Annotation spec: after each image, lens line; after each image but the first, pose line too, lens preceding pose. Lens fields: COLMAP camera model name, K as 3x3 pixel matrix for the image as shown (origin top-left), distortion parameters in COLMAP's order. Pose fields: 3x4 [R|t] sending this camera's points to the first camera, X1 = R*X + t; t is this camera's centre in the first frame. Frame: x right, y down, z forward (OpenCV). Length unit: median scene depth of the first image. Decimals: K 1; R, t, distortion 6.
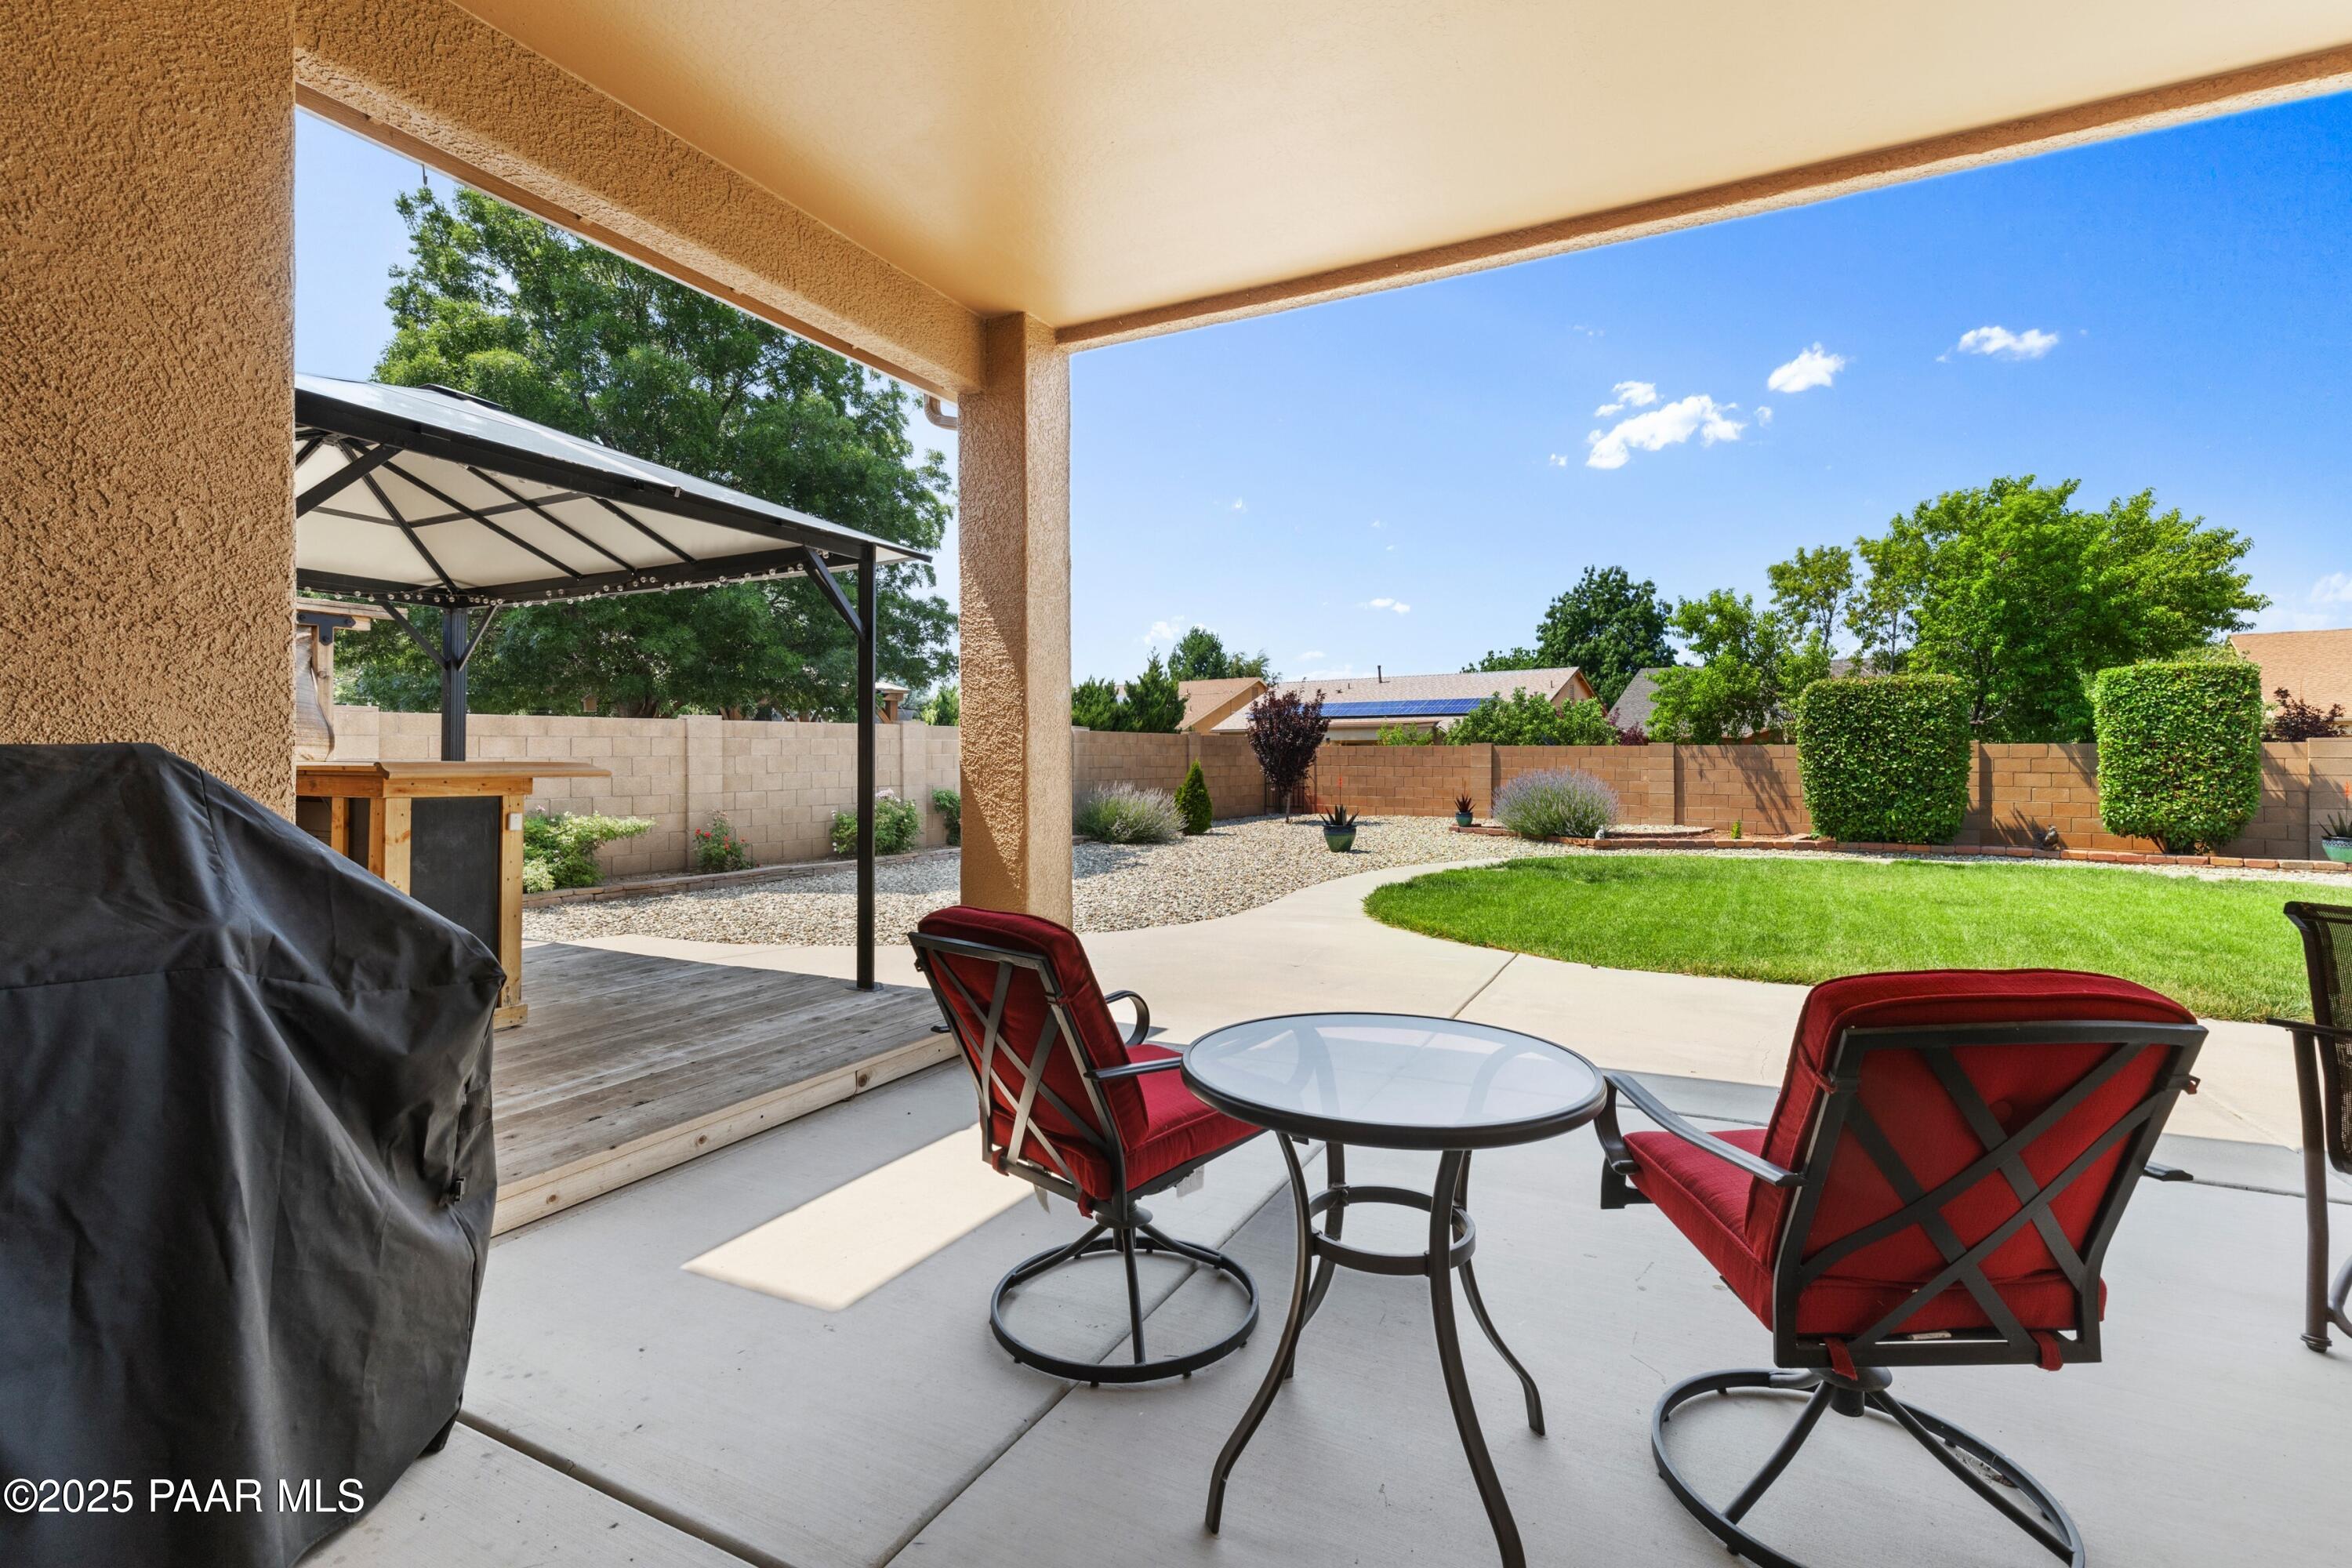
lens RADIAL K [[1039.6, 0, 1186.0], [0, 1039.6, 745.2], [0, 0, 1]] dist [0.000245, 0.001449]
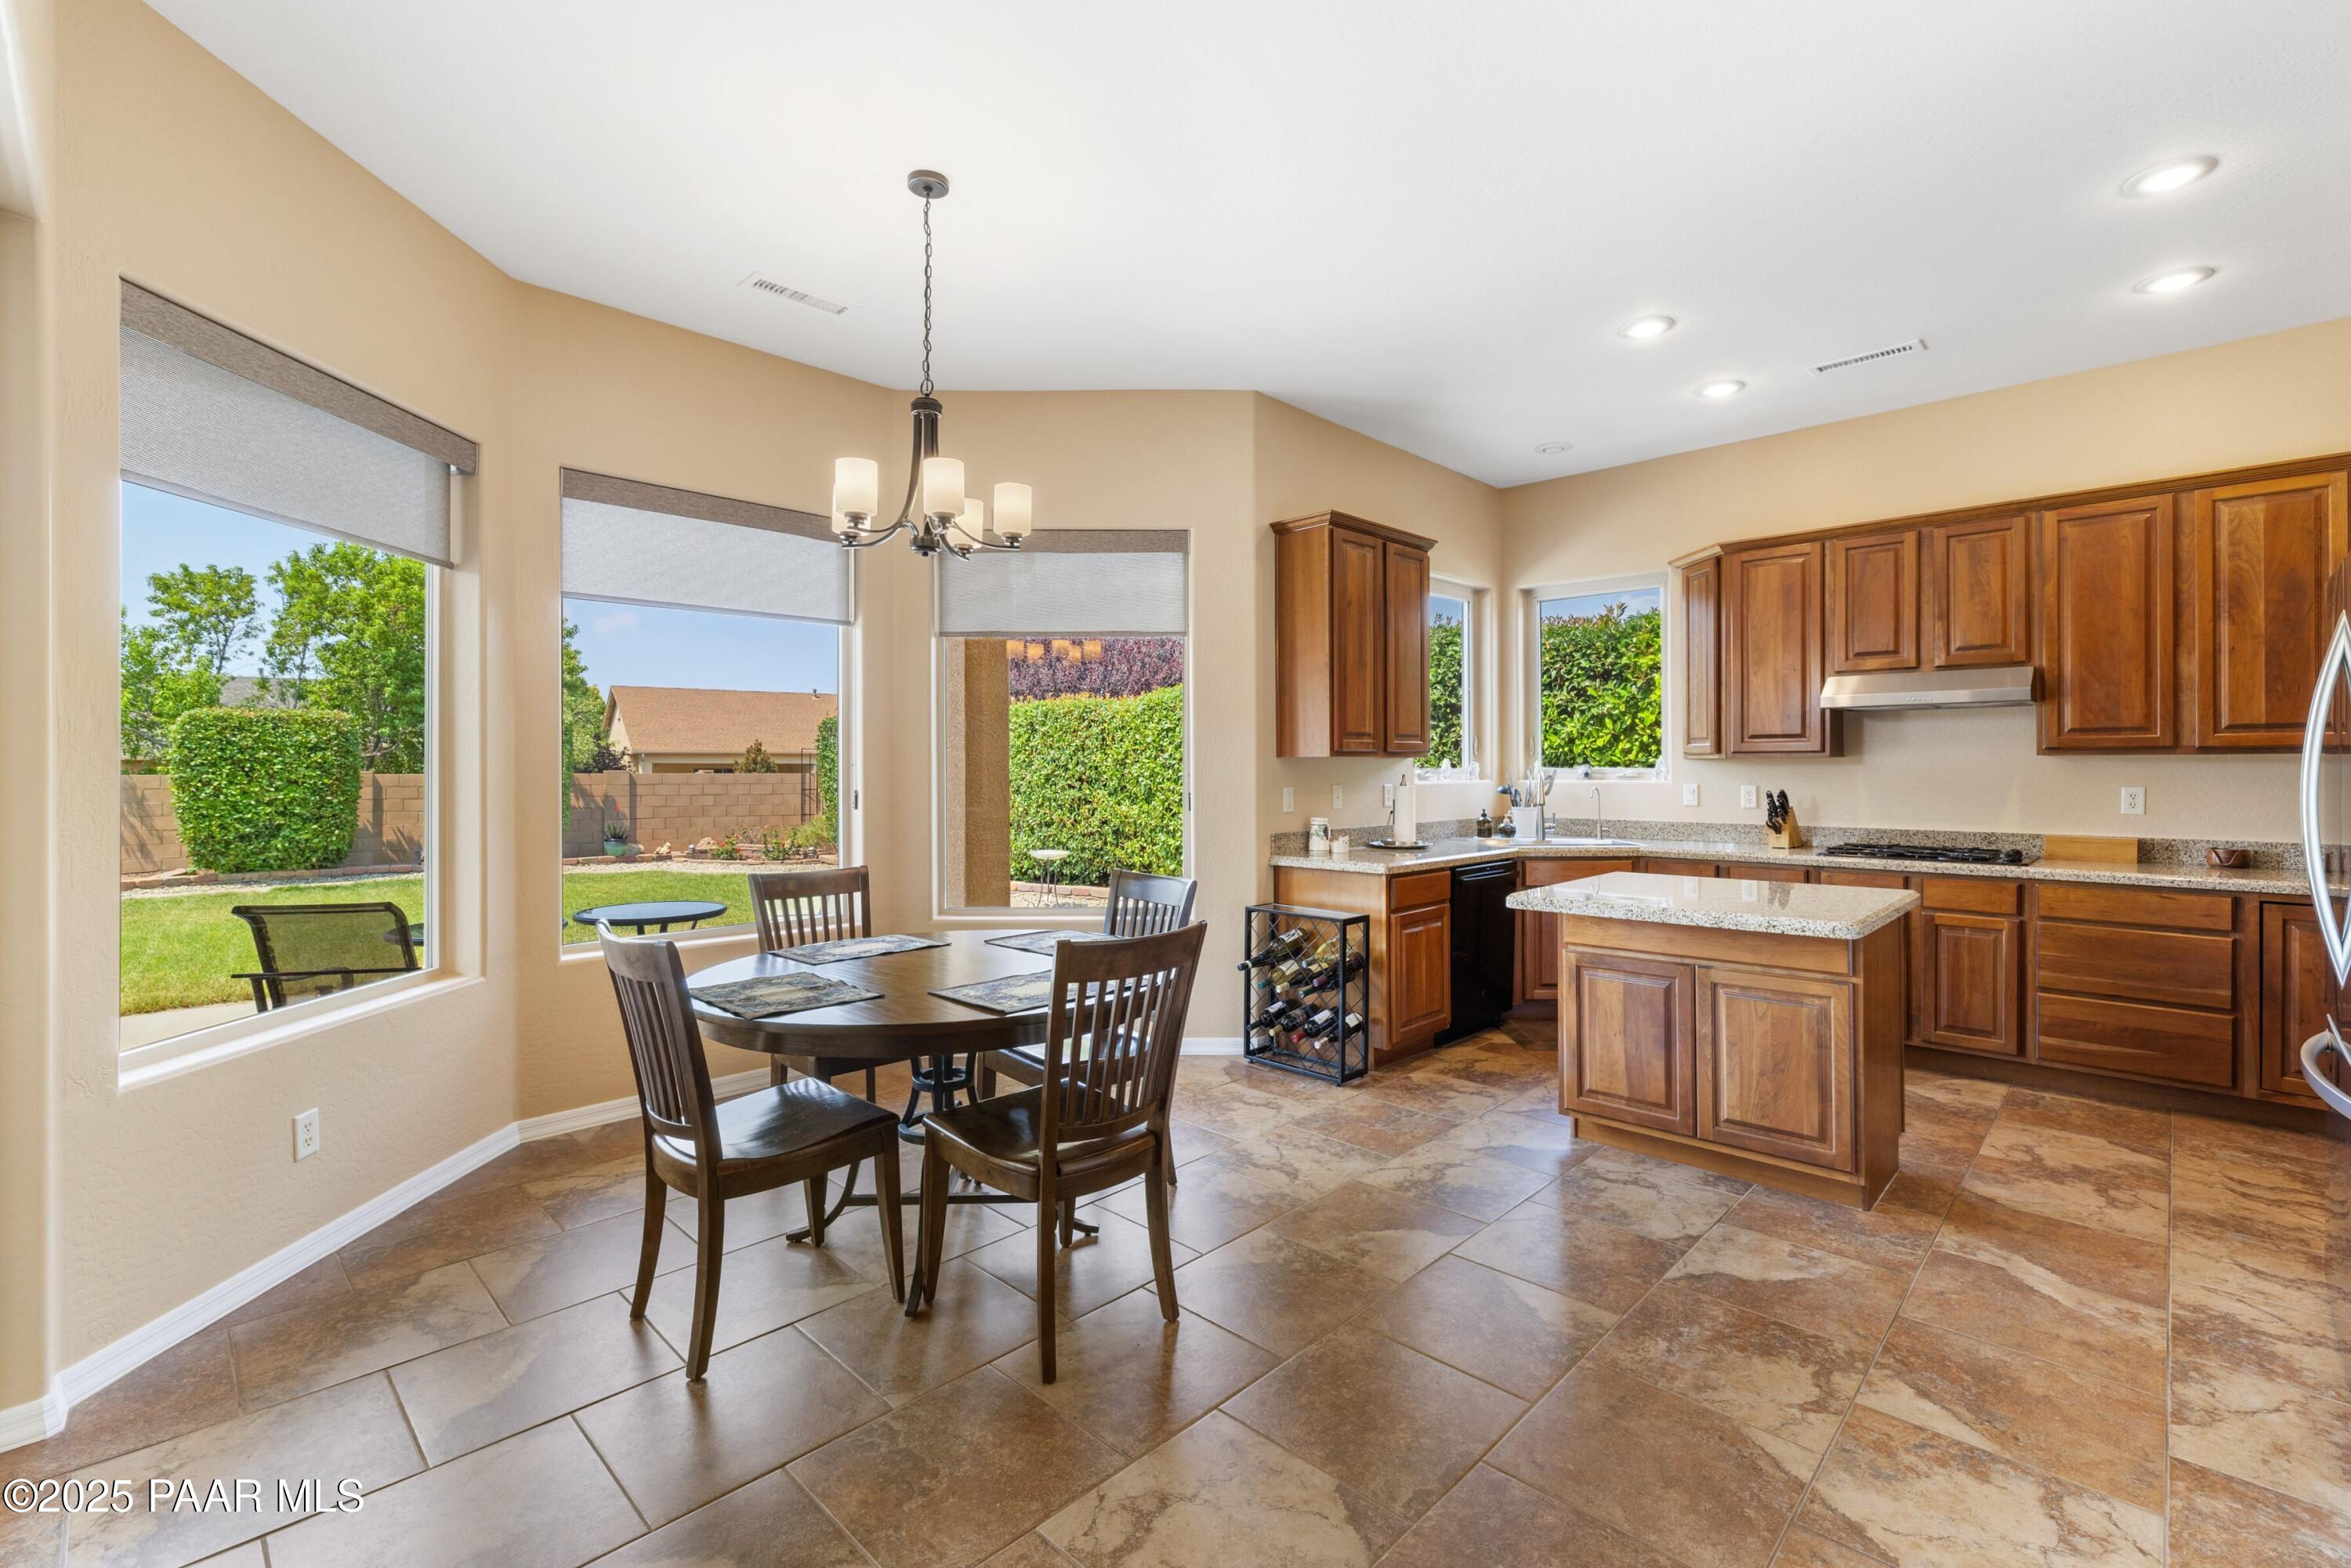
lens RADIAL K [[1039.1, 0, 1170.6], [0, 1039.1, 763.5], [0, 0, 1]] dist [0.000245, 0.001449]
pose [[0.320816, 0.005285, 0.947127, -0.013879], [-0.005903, 0.999976, -0.003581, -0.013475], [-0.947123, -0.004442, 0.320839, -0.159209]]
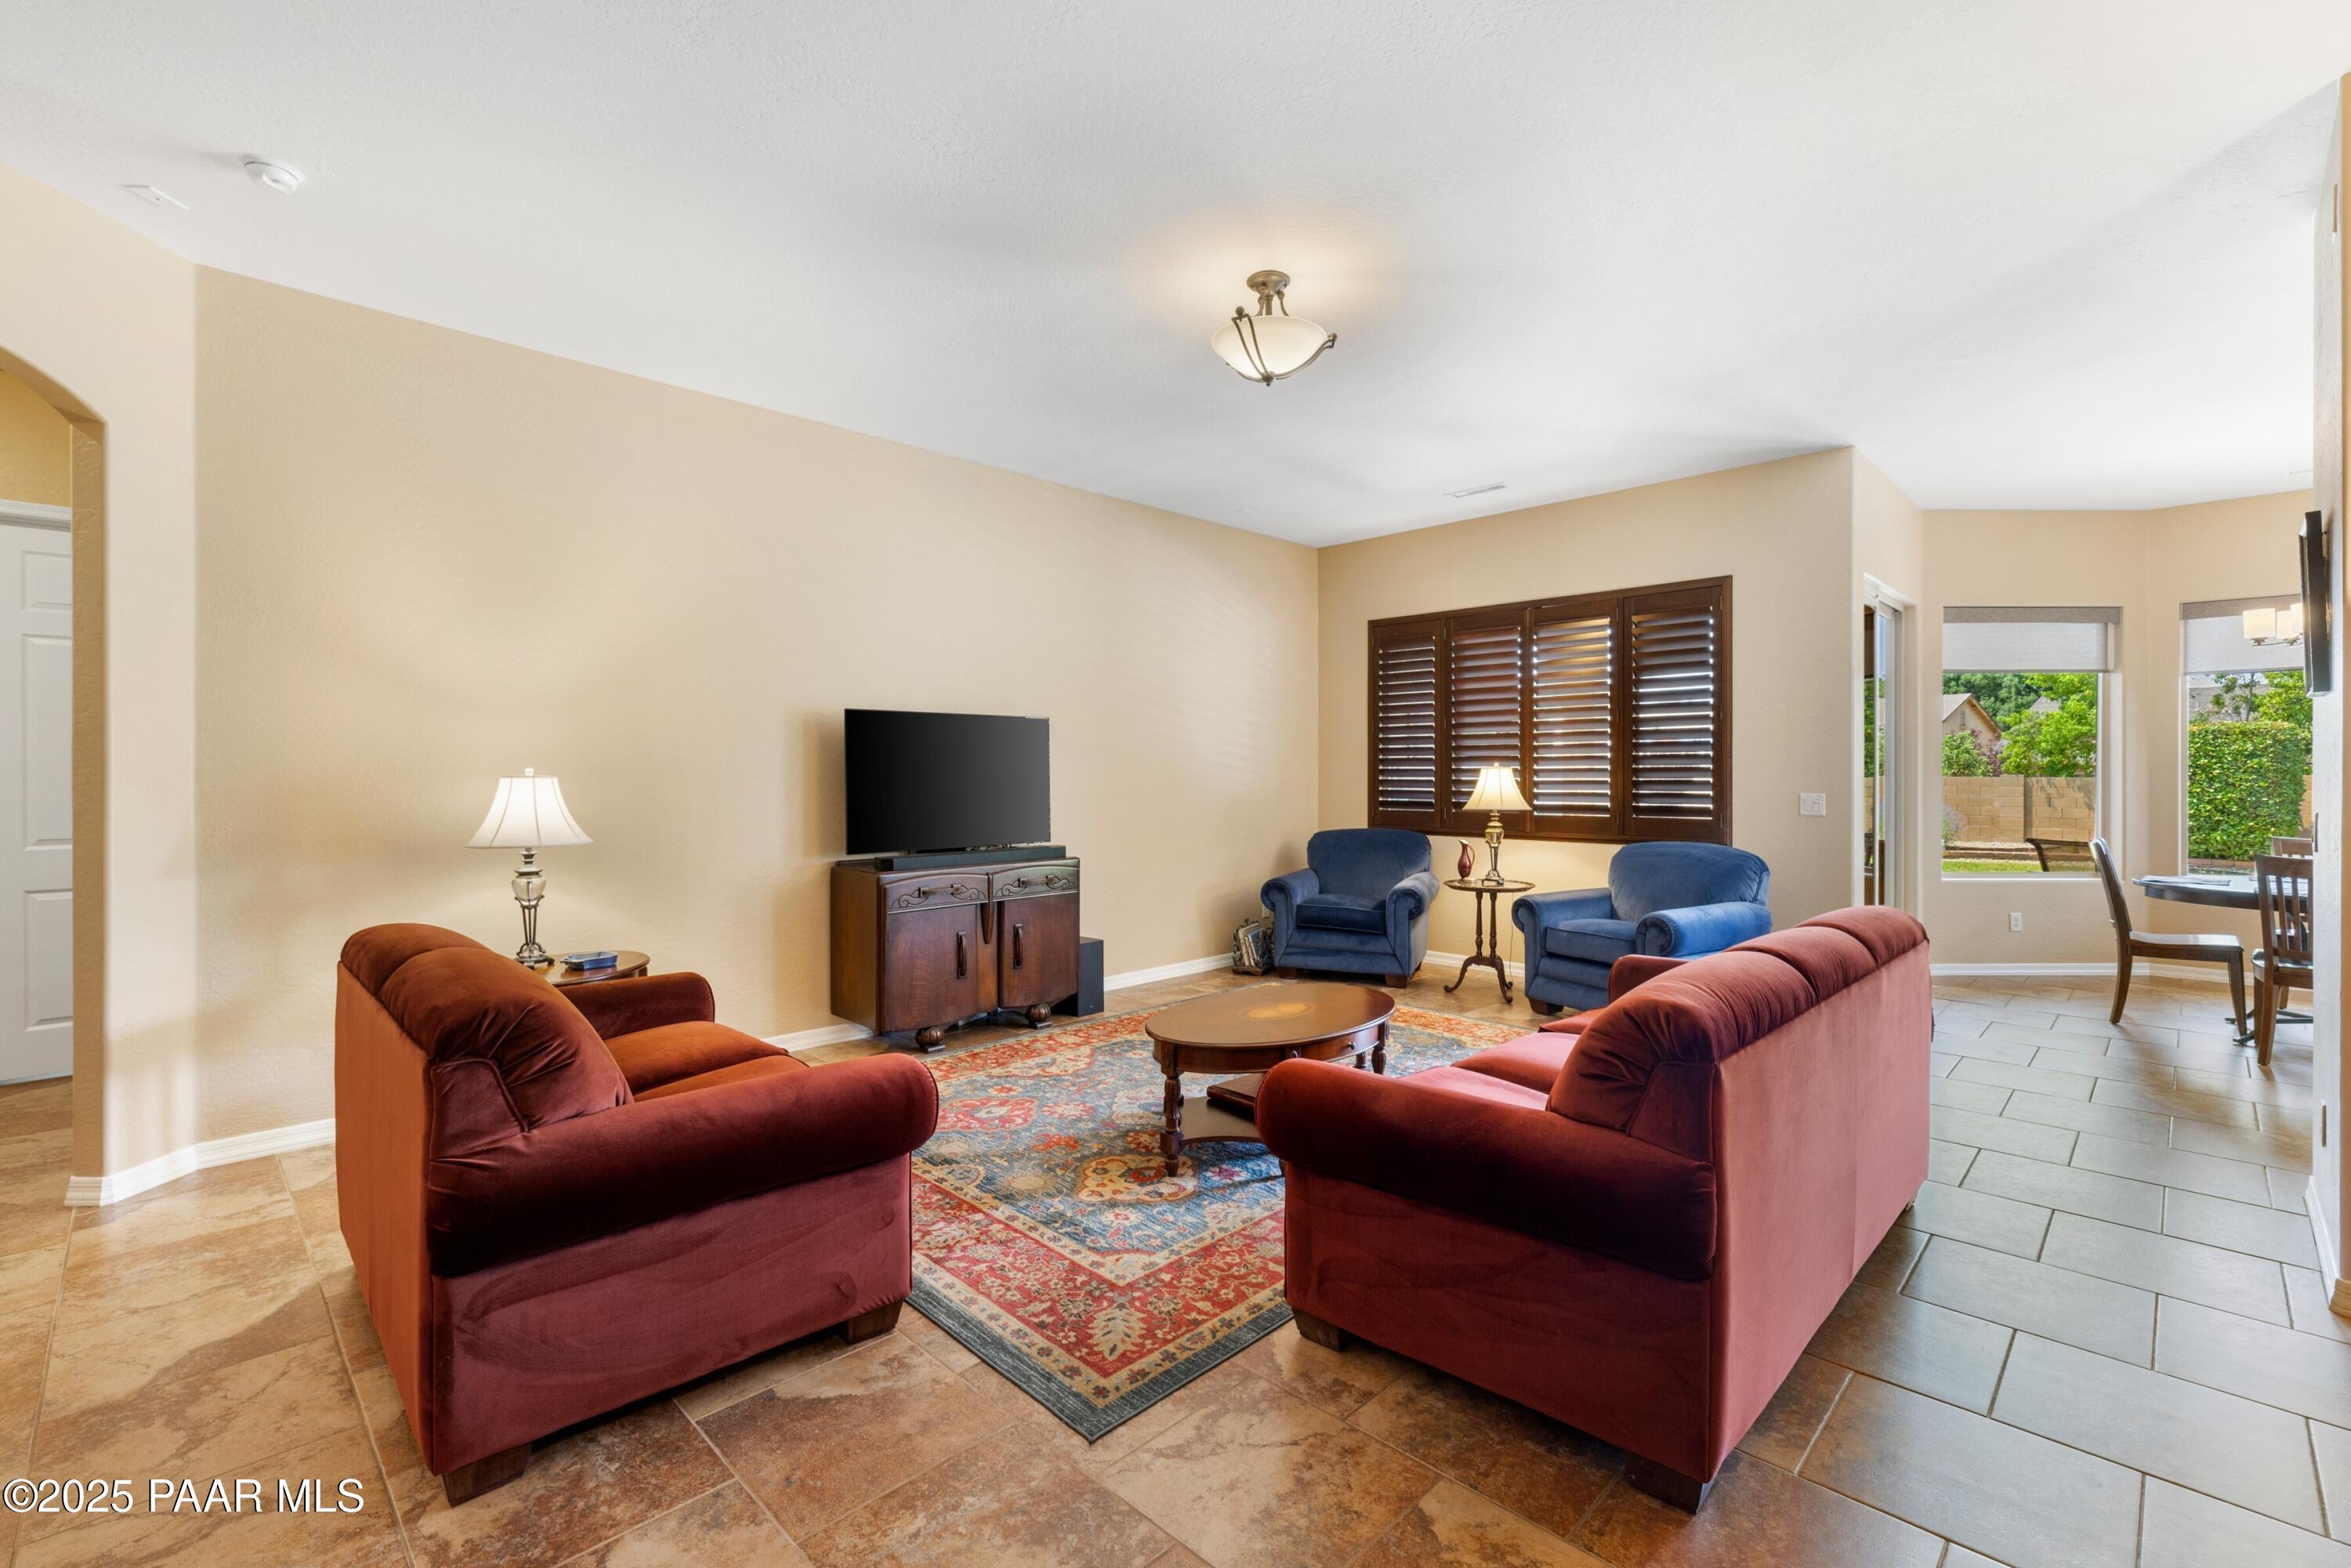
lens RADIAL K [[1039.1, 0, 1184.2], [0, 1039.1, 774.3], [0, 0, 1]] dist [0.000245, 0.001449]
pose [[0.952105, 0.003067, -0.305756, -0.097105], [-0.000455, 0.999963, 0.008613, -0.015189], [0.305772, -0.008062, 0.952071, -0.502675]]
